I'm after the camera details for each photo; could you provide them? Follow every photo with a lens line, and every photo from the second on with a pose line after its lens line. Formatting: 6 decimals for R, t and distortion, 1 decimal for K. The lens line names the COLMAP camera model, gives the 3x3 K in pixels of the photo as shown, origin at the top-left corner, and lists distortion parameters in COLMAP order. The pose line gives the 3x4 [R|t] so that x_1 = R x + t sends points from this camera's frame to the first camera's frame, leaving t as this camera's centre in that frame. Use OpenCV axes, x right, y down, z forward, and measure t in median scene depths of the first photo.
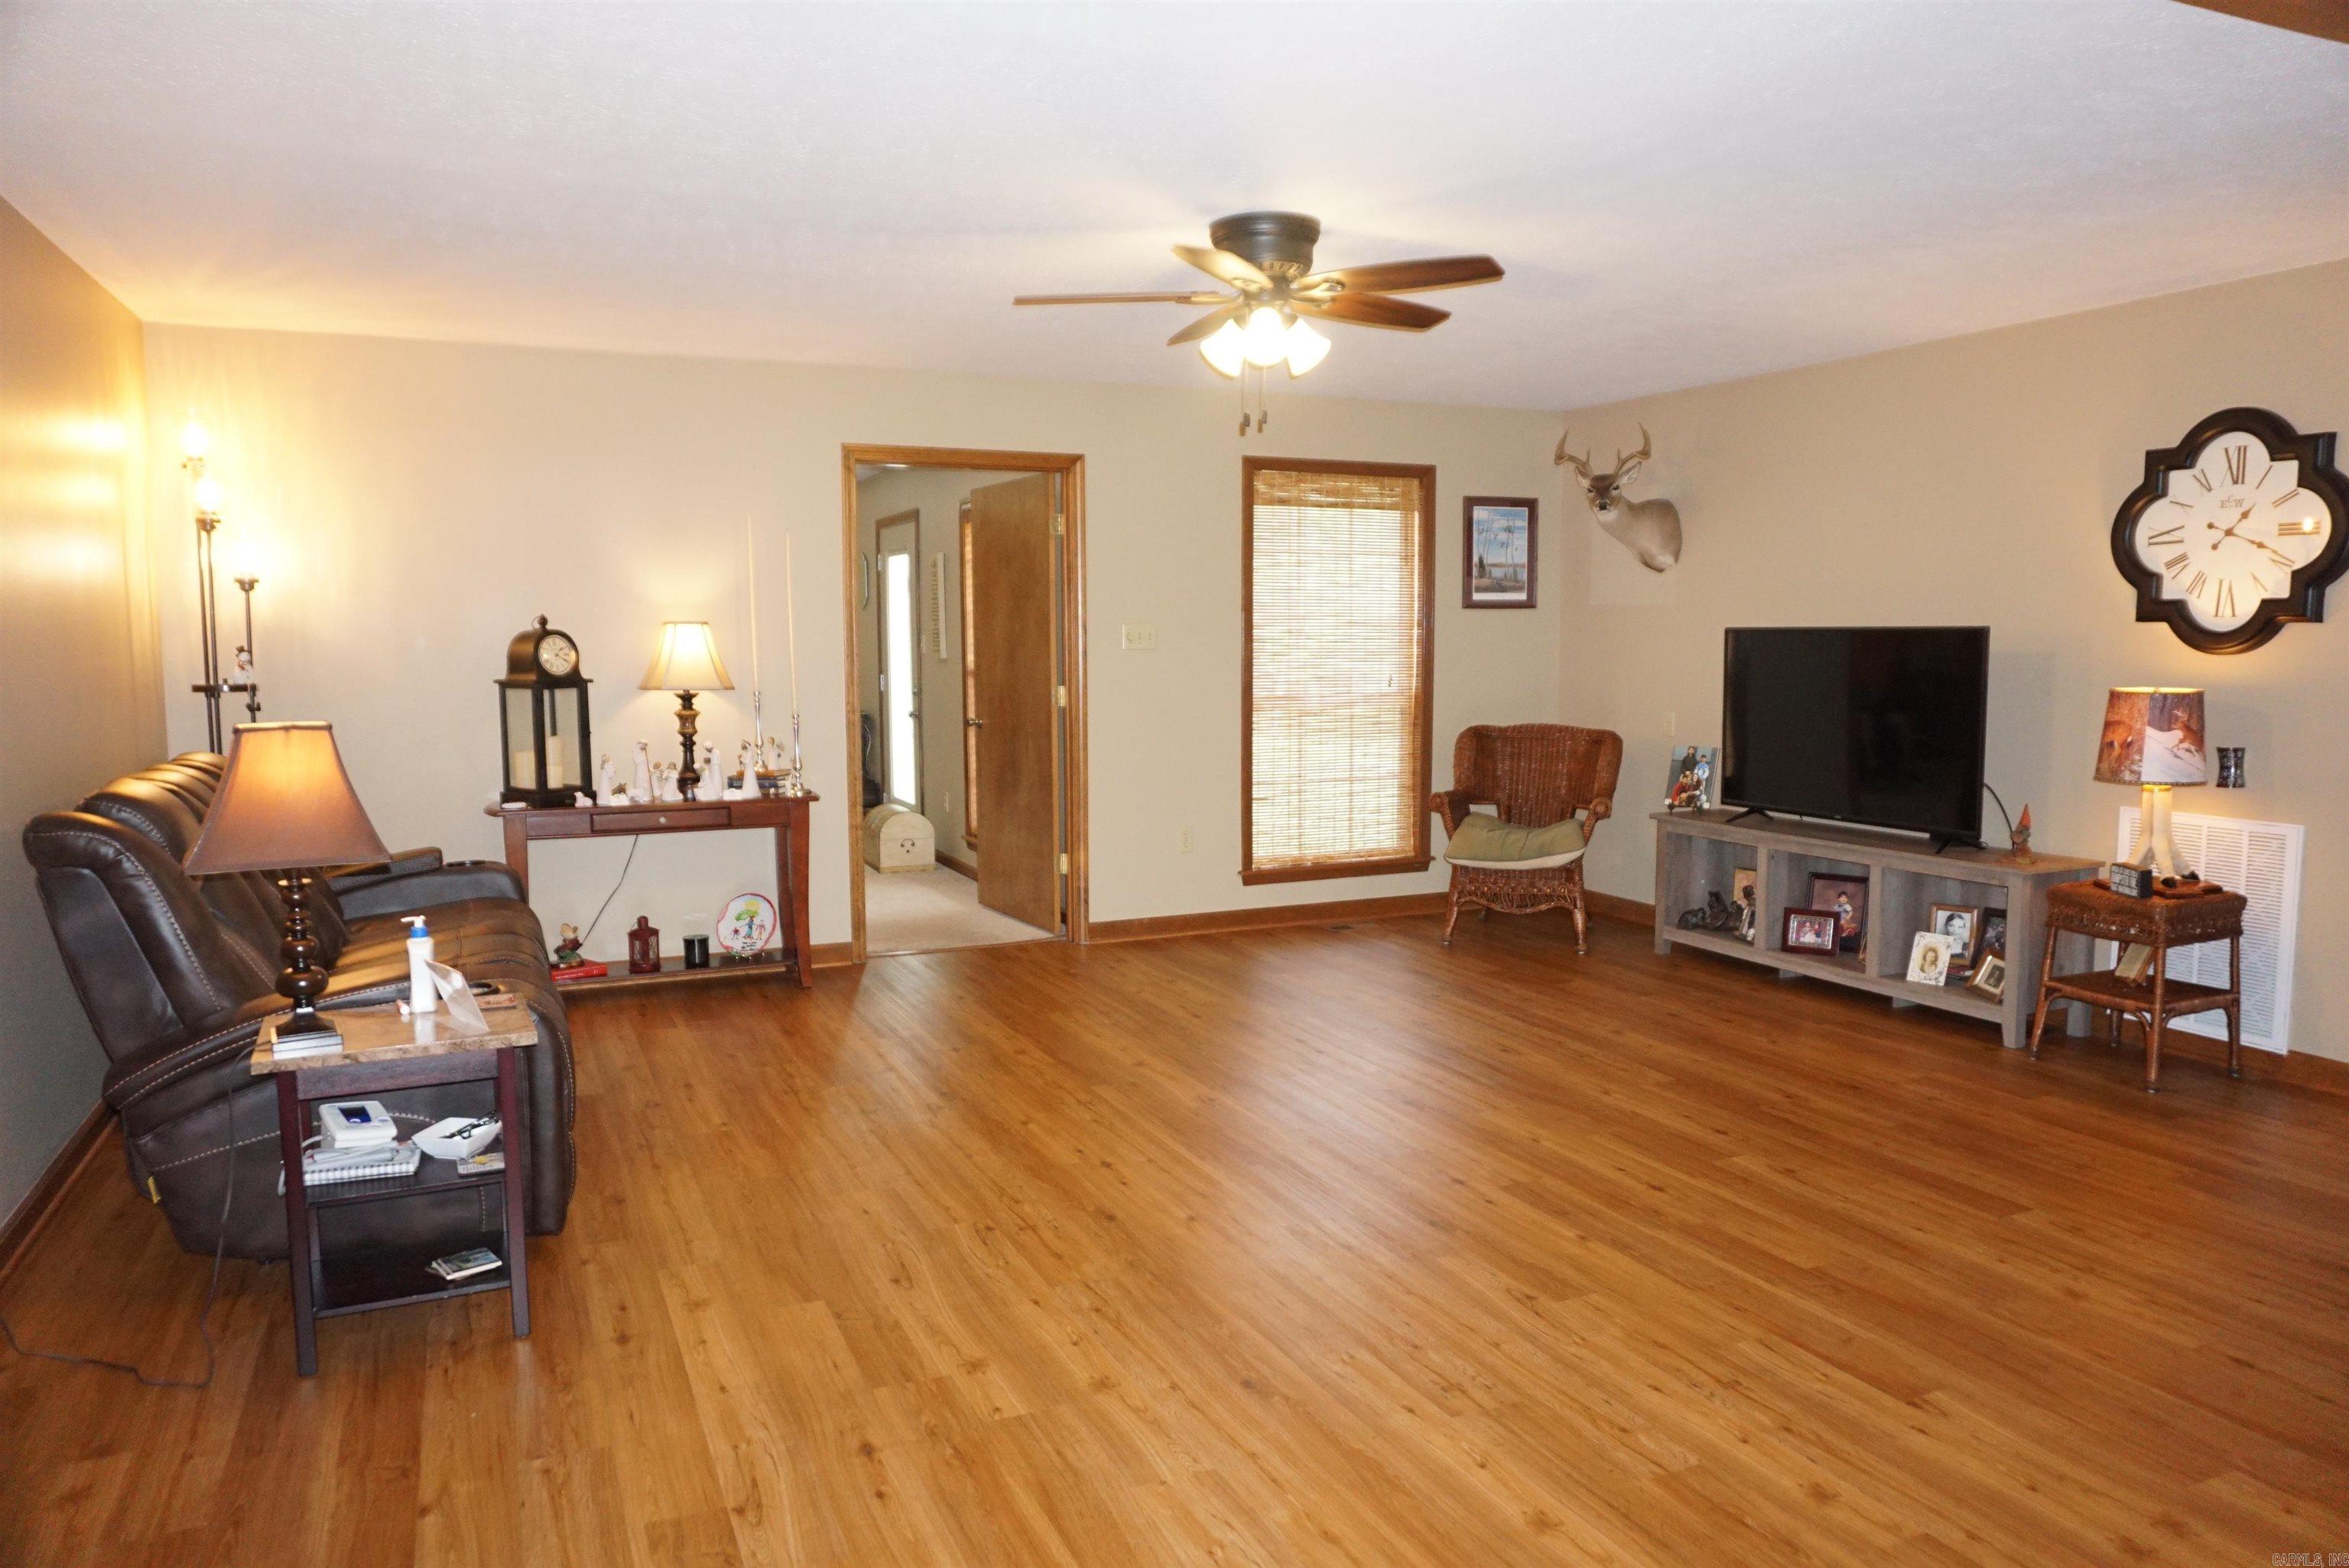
lens RADIAL K [[1566.7, 0, 1180.2], [0, 1566.7, 781.1], [0, 0, 1]] dist [-0.048614, 0.034477]
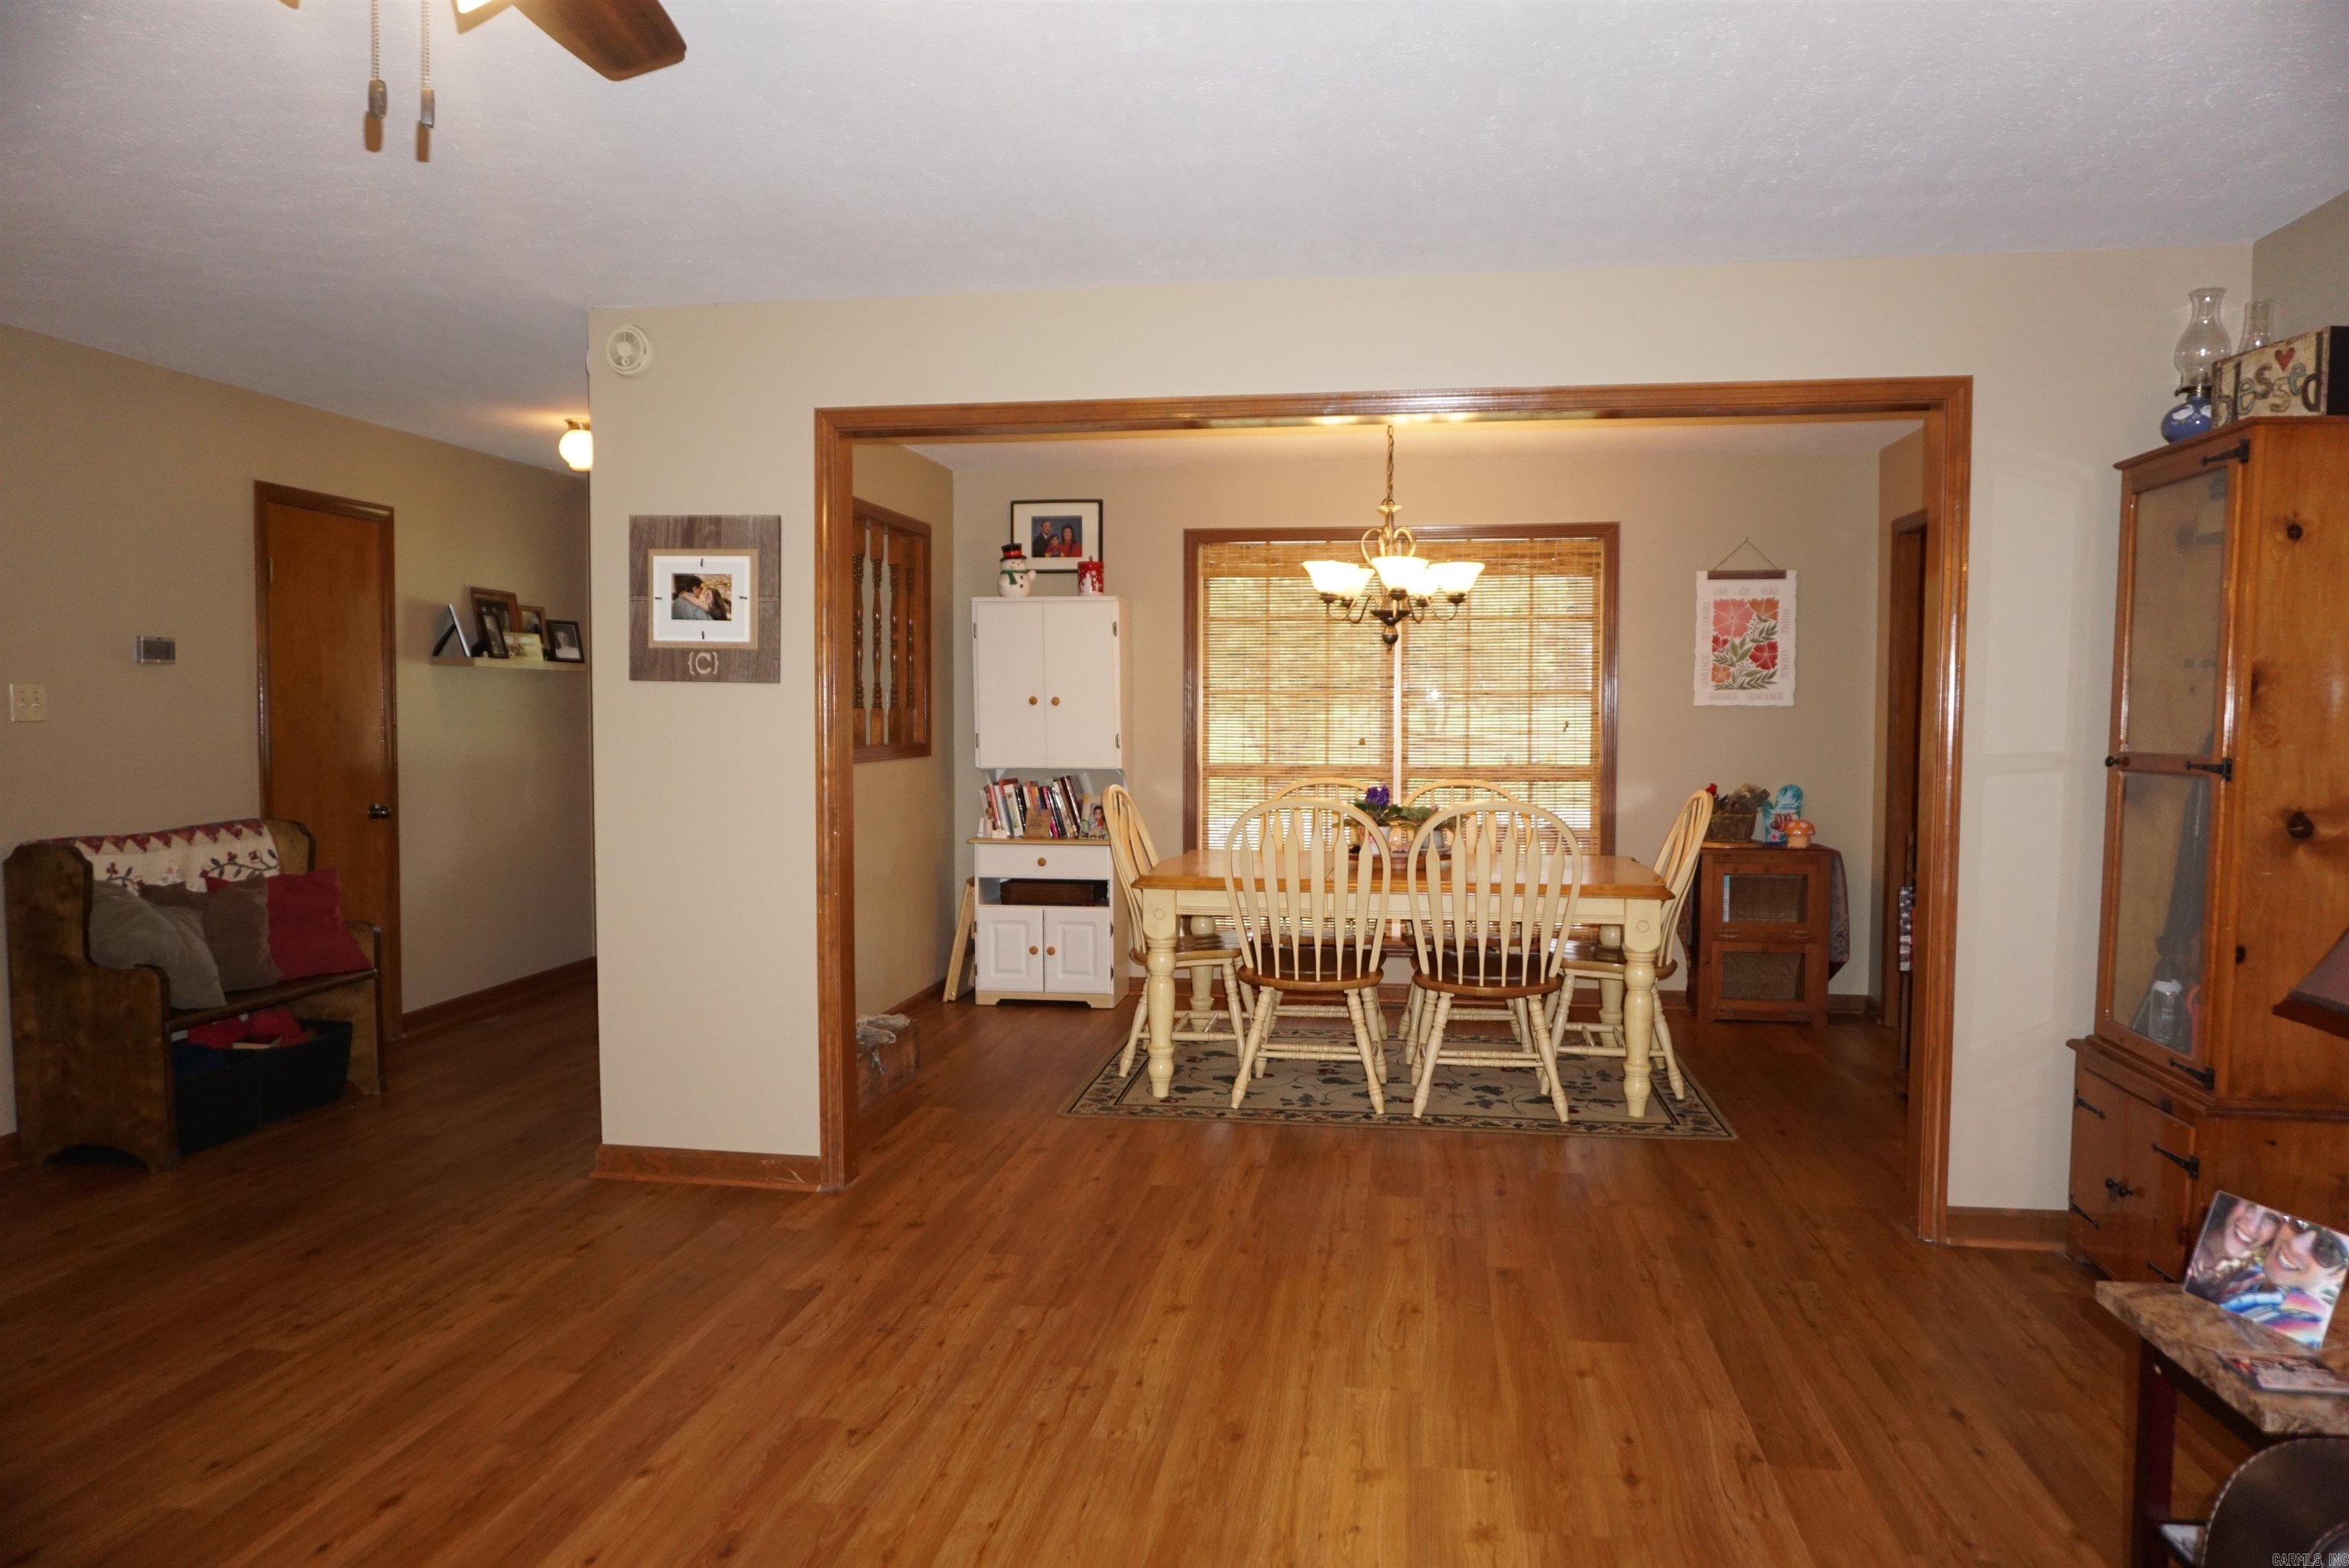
lens RADIAL K [[1568.8, 0, 1159.9], [0, 1568.8, 783.0], [0, 0, 1]] dist [-0.029362, 0.003847]
pose [[-0.830118, -0.019922, 0.557232, -0.219437], [0.056733, 0.991157, 0.119953, -0.071337], [-0.554694, 0.131189, -0.821647, 0.847864]]
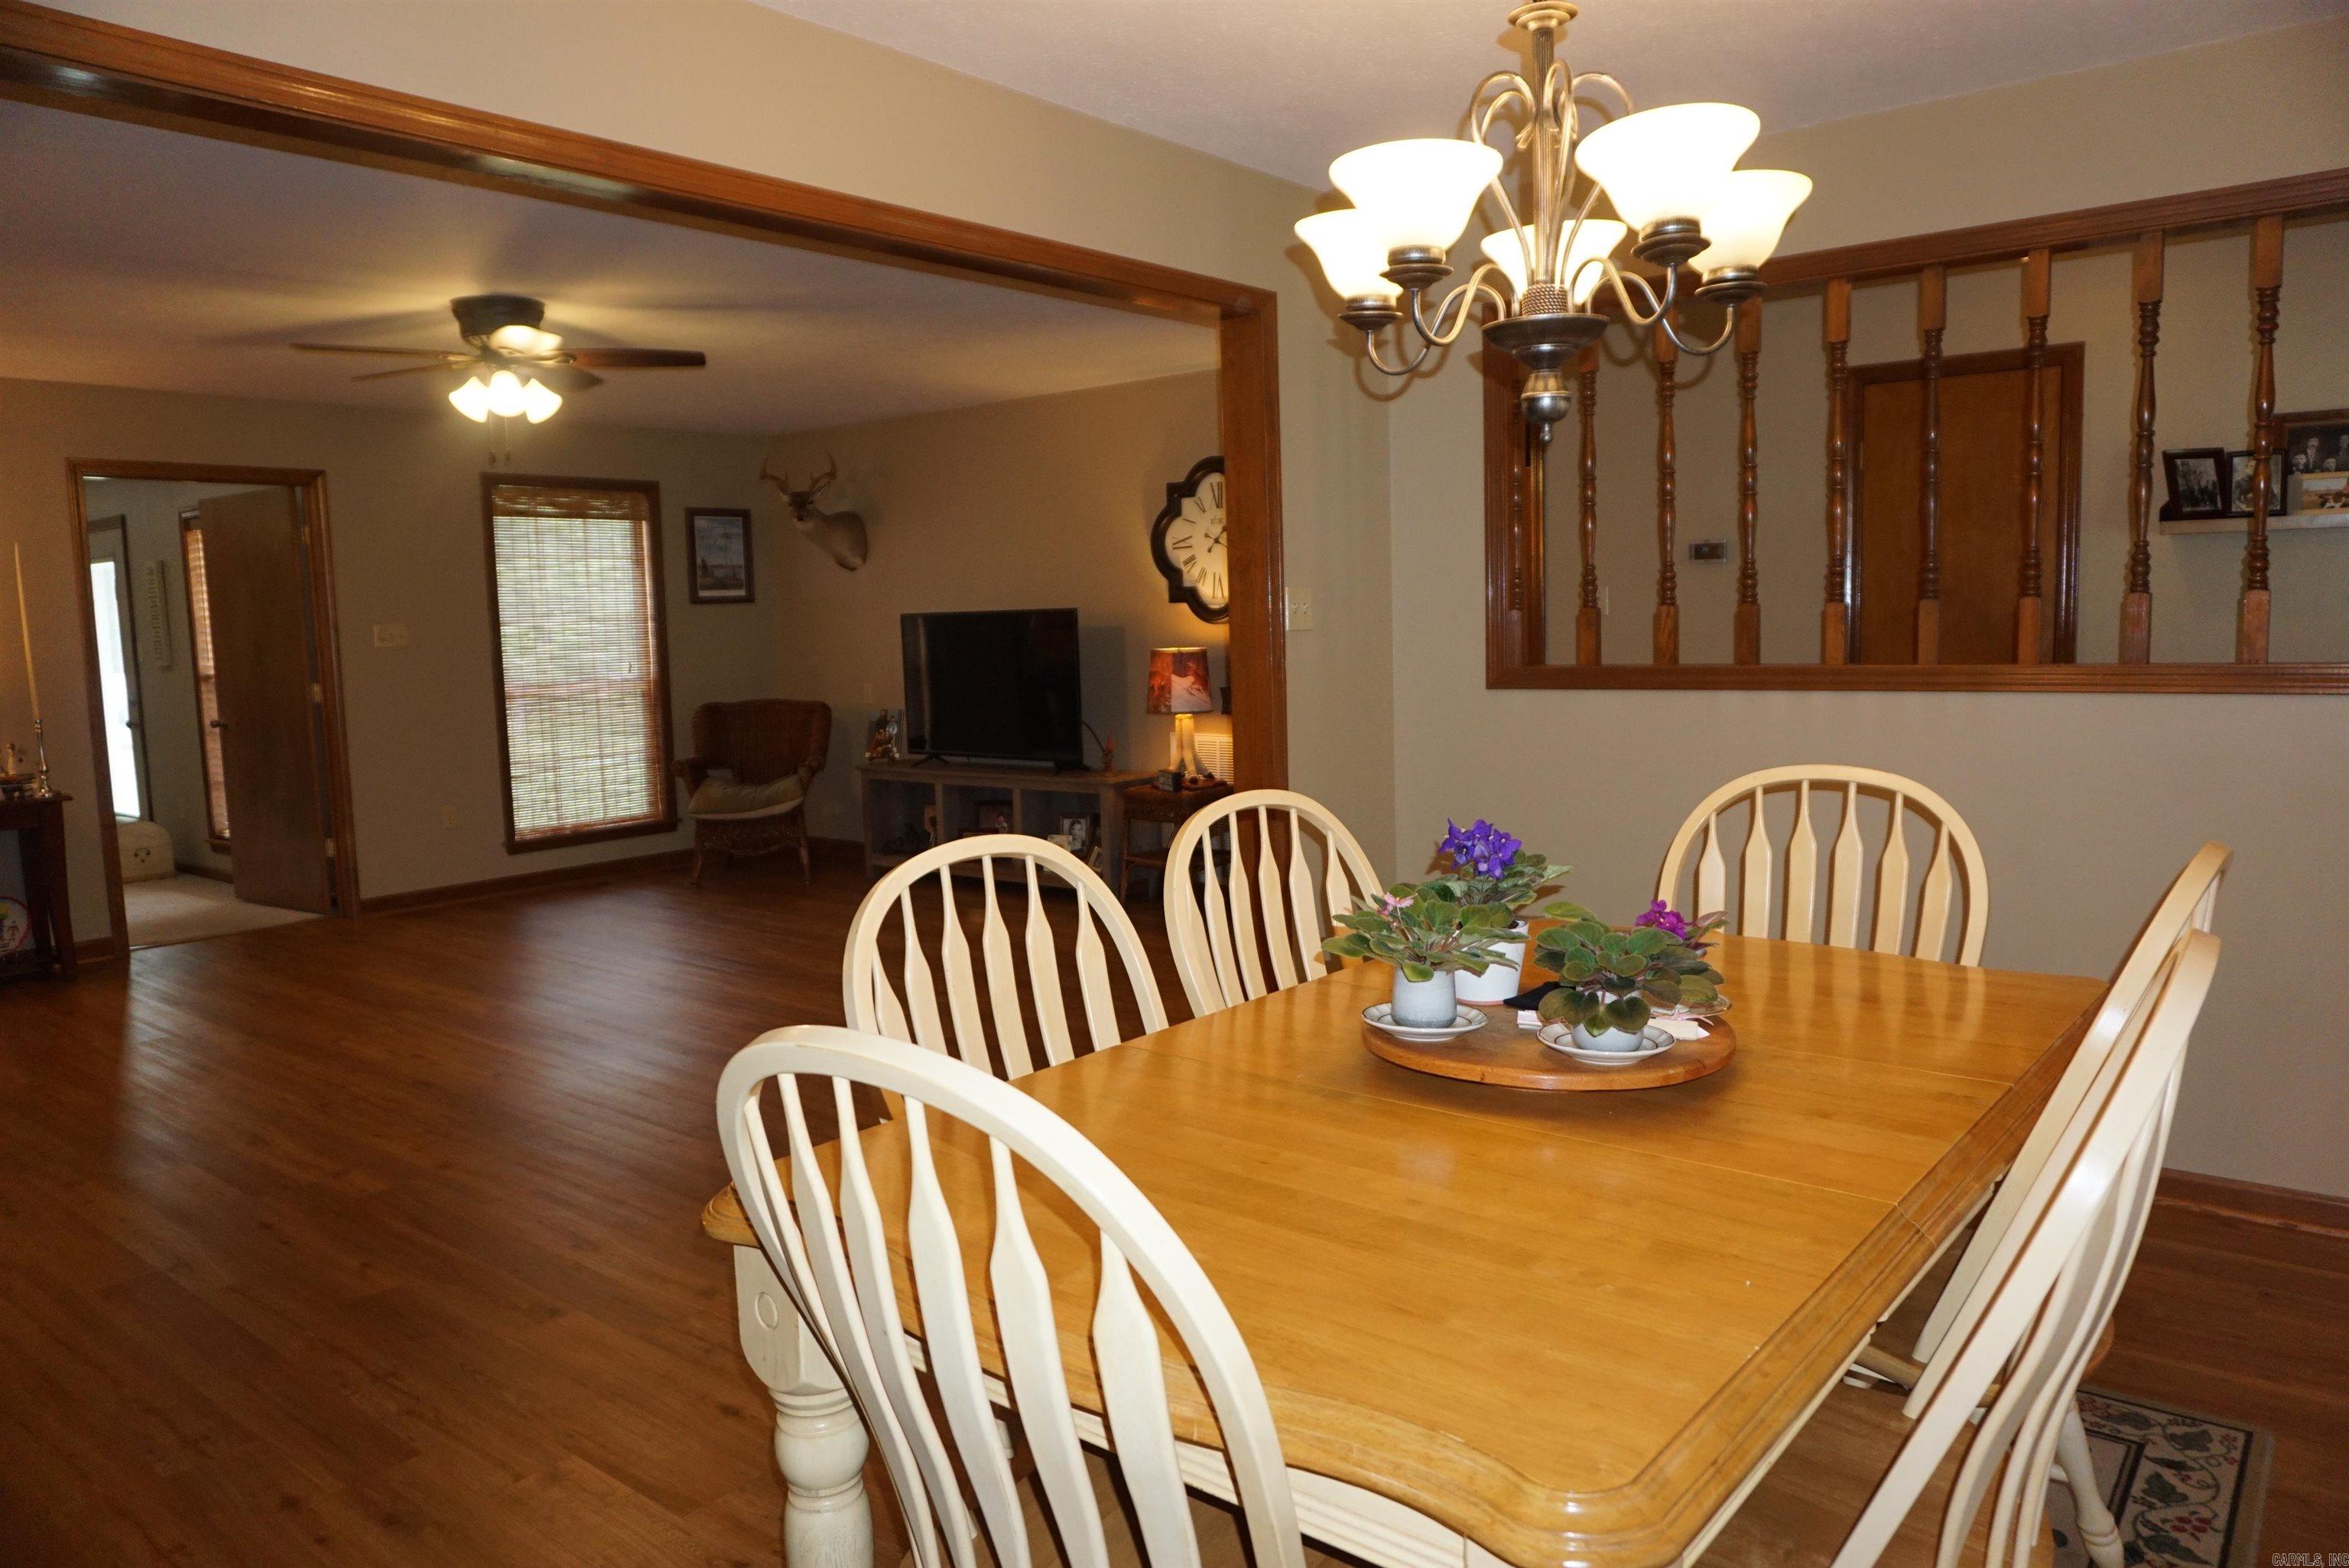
lens RADIAL K [[1543.4, 0, 1168.3], [0, 1543.4, 801.0], [0, 0, 1]] dist [-0.041890, 0.004380]
pose [[0.893920, -0.071713, 0.442452, -0.023922], [0.064640, 0.997425, 0.031066, 0.030015], [-0.443541, 0.000829, 0.896254, -0.236339]]
